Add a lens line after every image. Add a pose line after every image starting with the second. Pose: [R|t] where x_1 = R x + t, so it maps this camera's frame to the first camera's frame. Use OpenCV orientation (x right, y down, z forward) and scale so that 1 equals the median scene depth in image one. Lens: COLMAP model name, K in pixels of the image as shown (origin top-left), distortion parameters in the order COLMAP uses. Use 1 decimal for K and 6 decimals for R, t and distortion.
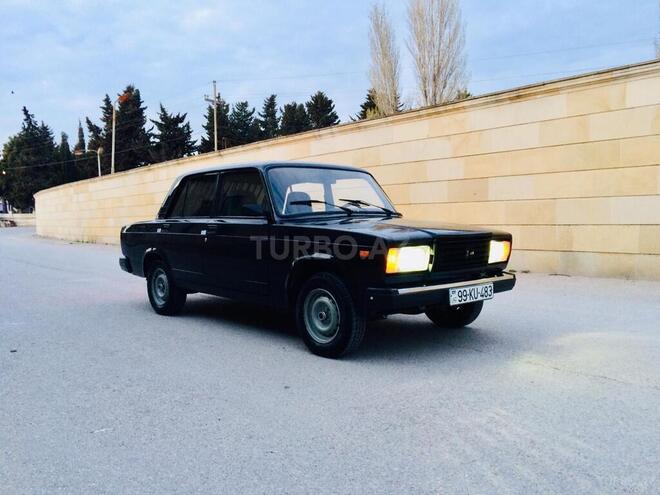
lens RADIAL K [[549.4, 0, 330.0], [0, 549.4, 247.5], [0, 0, 1]] dist [0.086940, -0.126288]
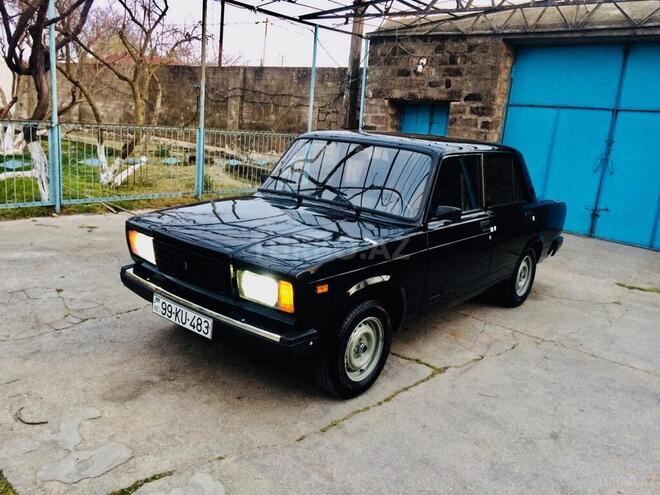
lens RADIAL K [[549.4, 0, 330.0], [0, 549.4, 247.5], [0, 0, 1]] dist [0.086940, -0.126288]
pose [[0.130895, 0.244227, -0.960843, 0.696143], [-0.131291, 0.964916, 0.227376, -0.149667], [0.982664, 0.096388, 0.158368, 0.726632]]
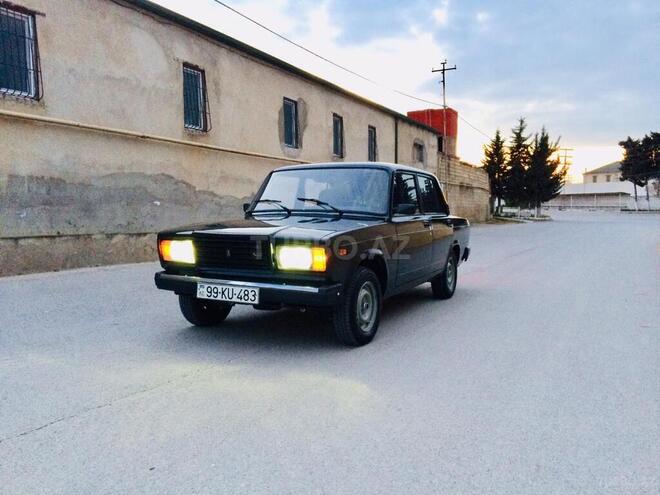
lens RADIAL K [[549.4, 0, 330.0], [0, 549.4, 247.5], [0, 0, 1]] dist [0.086940, -0.126288]
pose [[0.344139, 0.078897, -0.935598, 0.852706], [-0.059340, 0.996299, 0.062189, -0.049838], [0.937042, 0.034116, 0.347547, 0.555706]]
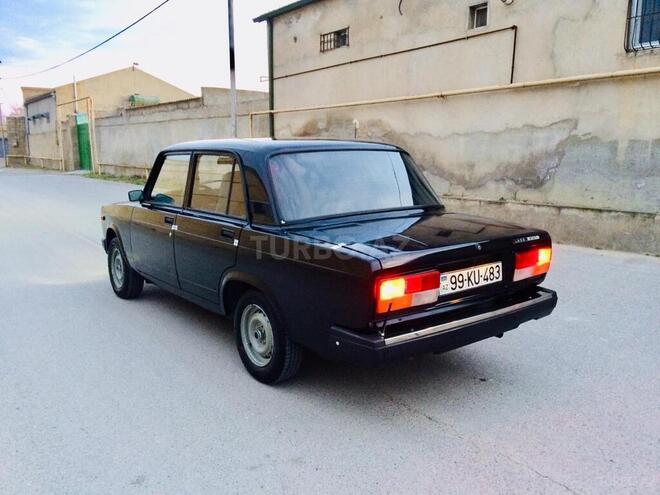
lens RADIAL K [[549.4, 0, 330.0], [0, 549.4, 247.5], [0, 0, 1]] dist [0.086940, -0.126288]
pose [[-0.996527, 0.001728, 0.083247, -0.236246], [0.020199, 0.974938, 0.221560, -0.162350], [-0.080778, 0.222472, -0.971587, 1.722670]]
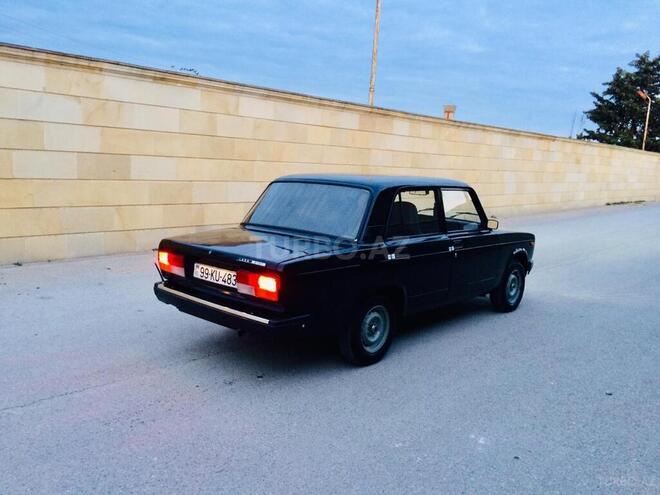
lens RADIAL K [[549.4, 0, 330.0], [0, 549.4, 247.5], [0, 0, 1]] dist [0.086940, -0.126288]
pose [[-0.096329, -0.140824, 0.985337, -1.039741], [0.011469, 0.989718, 0.142571, -0.151942], [-0.995283, 0.025035, -0.093724, 1.129861]]
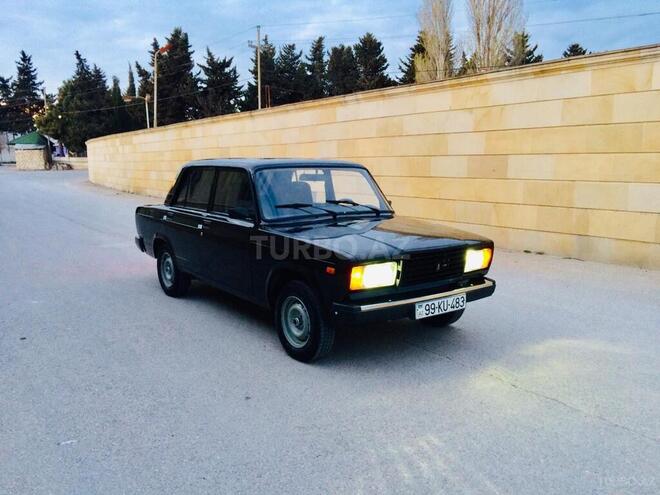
lens RADIAL K [[549.4, 0, 330.0], [0, 549.4, 247.5], [0, 0, 1]] dist [0.086940, -0.126288]
pose [[0.996003, 0.027882, -0.084861, 0.091025], [-0.019318, 0.994788, 0.100122, -0.083252], [0.087211, -0.098082, 0.991350, -0.016804]]
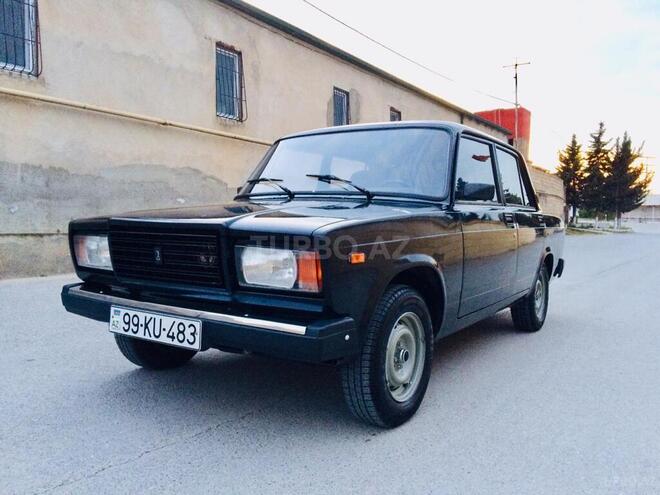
lens RADIAL K [[553.6, 0, 330.0], [0, 553.6, 247.5], [0, 0, 1]] dist [0.083336, -0.135849]
pose [[0.239042, 0.068746, -0.968573, 0.576141], [-0.073404, 0.995916, 0.052571, -0.027790], [0.968231, 0.058531, 0.243112, 0.697380]]
